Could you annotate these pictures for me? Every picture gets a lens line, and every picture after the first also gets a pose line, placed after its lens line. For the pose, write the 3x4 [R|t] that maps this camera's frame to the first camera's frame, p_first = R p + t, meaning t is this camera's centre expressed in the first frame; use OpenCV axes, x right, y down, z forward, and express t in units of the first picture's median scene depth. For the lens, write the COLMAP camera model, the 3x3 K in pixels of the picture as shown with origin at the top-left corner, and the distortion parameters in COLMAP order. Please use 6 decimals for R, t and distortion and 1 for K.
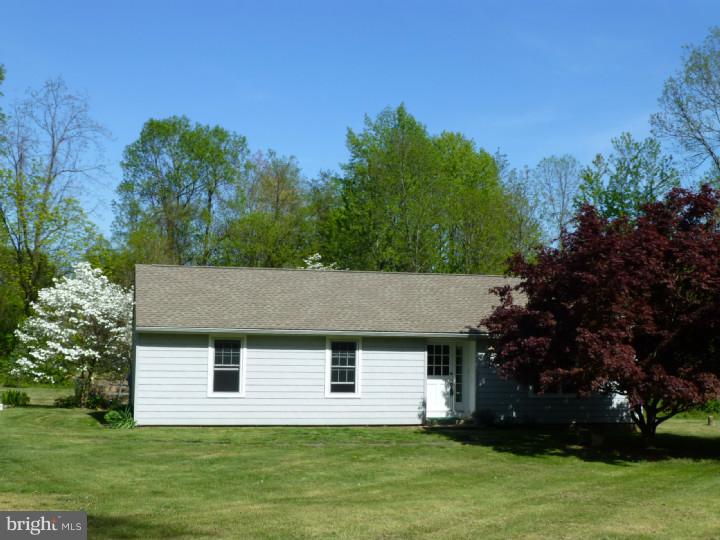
lens RADIAL K [[1051.4, 0, 360.0], [0, 1051.4, 270.0], [0, 0, 1]] dist [-0.042558, -0.084724]
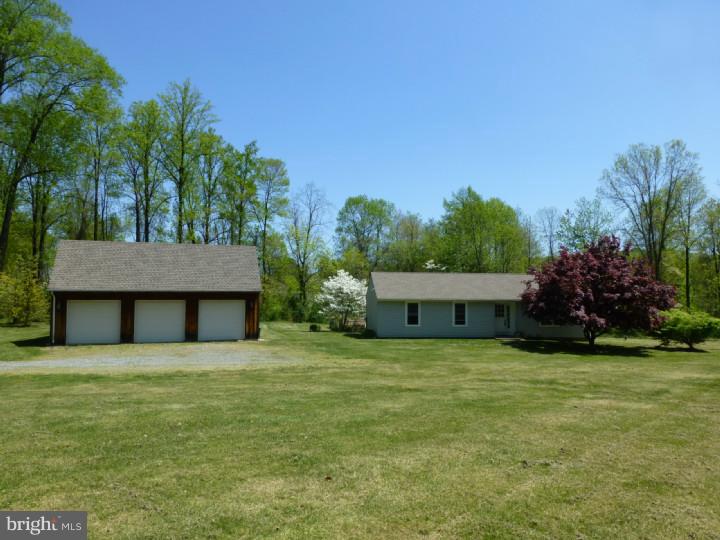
lens RADIAL K [[536.7, 0, 362.4], [0, 536.7, 272.2], [0, 0, 1]] dist [-0.007249, 0.071842]
pose [[0.989059, -0.017549, -0.146471, -0.021942], [0.020279, 0.999647, 0.017164, -0.011939], [0.146118, -0.019947, 0.989066, -0.104606]]
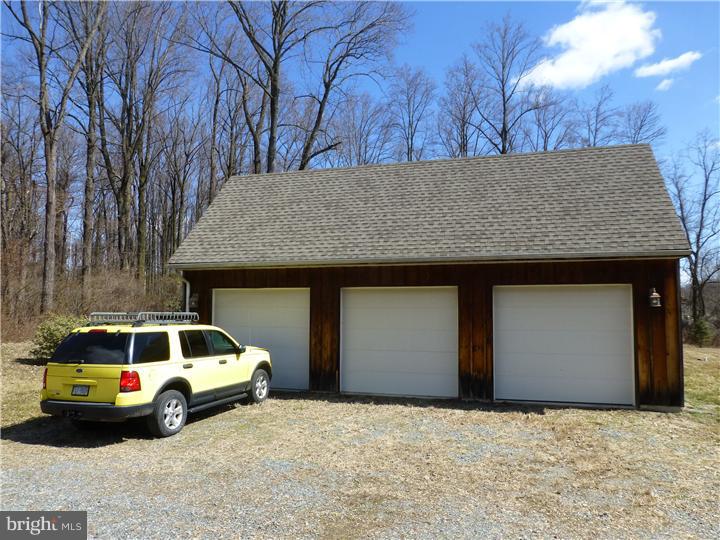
lens RADIAL K [[536.7, 0, 362.4], [0, 536.7, 272.2], [0, 0, 1]] dist [-0.007249, 0.071842]
pose [[0.718366, -0.070330, -0.692101, -0.128740], [0.060473, 0.997424, -0.038588, 0.012835], [0.693032, -0.014133, 0.720769, 0.142833]]
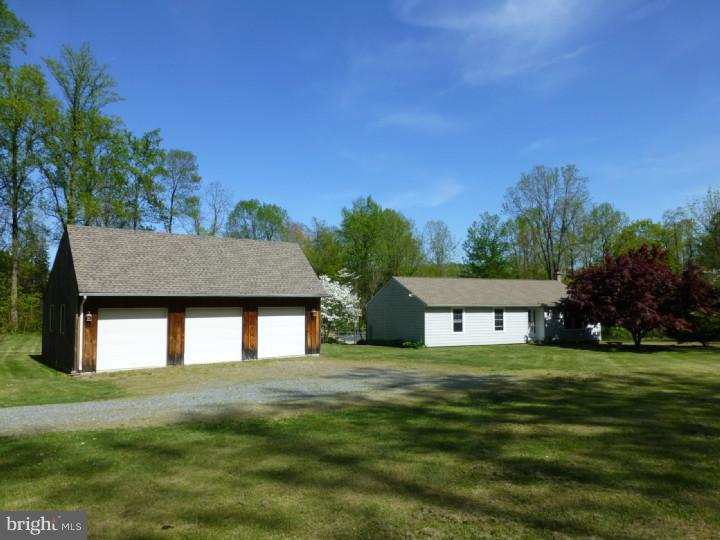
lens RADIAL K [[536.7, 0, 362.4], [0, 536.7, 272.2], [0, 0, 1]] dist [-0.007249, 0.071842]
pose [[0.982804, -0.010635, 0.184344, -0.214118], [0.010838, 0.999941, -0.000092, -0.007202], [-0.184332, 0.002088, 0.982862, -0.053511]]
